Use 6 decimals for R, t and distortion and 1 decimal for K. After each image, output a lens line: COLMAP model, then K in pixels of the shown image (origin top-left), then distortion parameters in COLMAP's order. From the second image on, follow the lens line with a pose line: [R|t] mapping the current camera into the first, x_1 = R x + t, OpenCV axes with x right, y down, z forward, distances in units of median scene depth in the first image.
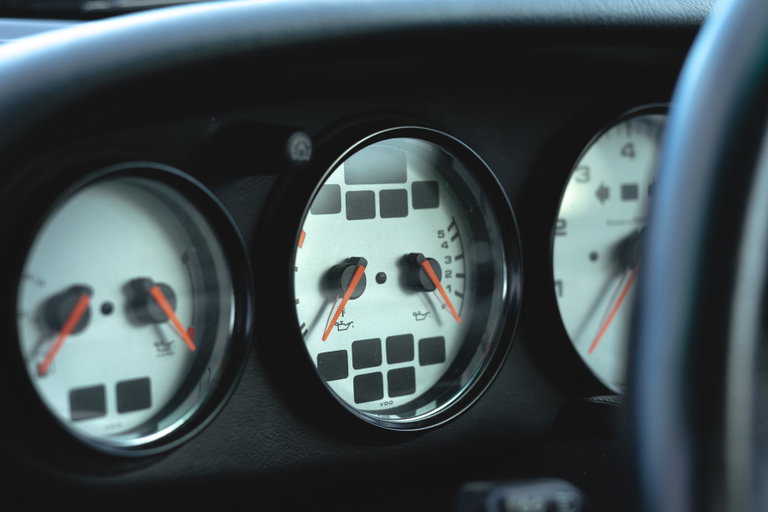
lens RADIAL K [[1143.7, 0, 384.0], [0, 1143.7, 256.2], [0, 0, 1]] dist [-0.028863, 0.000000]
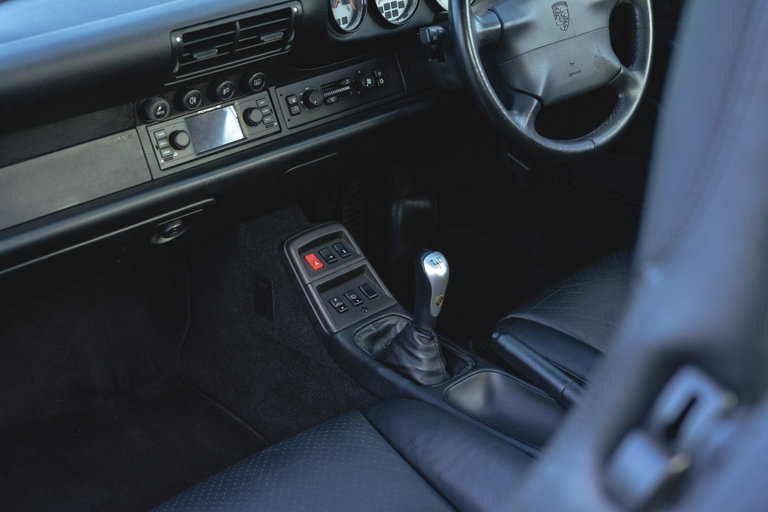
lens RADIAL K [[1143.7, 0, 386.1], [0, 1143.7, 253.0], [0, 0, 1]] dist [-0.028863, 0.000000]
pose [[0.982710, -0.140835, 0.120195, -0.614511], [0.102699, 0.954767, 0.279058, -0.206818], [-0.154060, -0.261889, 0.952722, -3.019301]]
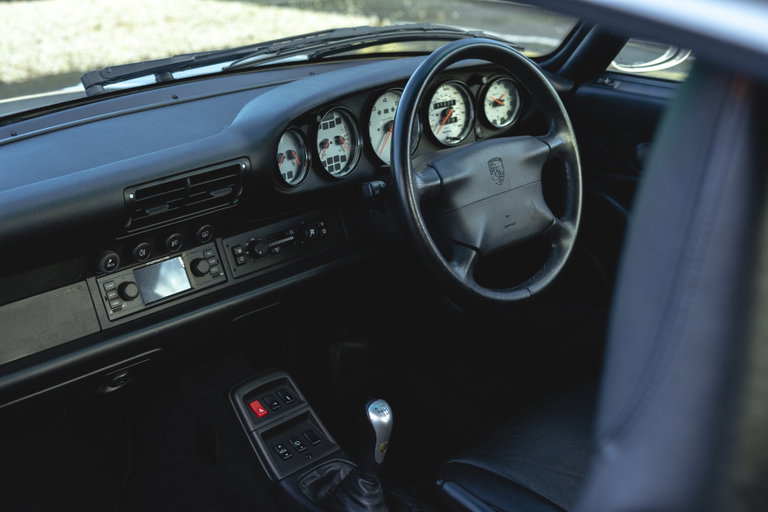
lens RADIAL K [[1143.7, 0, 385.8], [0, 1143.7, 253.0], [0, 0, 1]] dist [-0.028863, 0.000000]
pose [[0.971740, -0.126895, 0.199045, -0.682474], [0.091672, 0.979903, 0.177161, -0.303552], [-0.217526, -0.153907, 0.963844, -3.094898]]
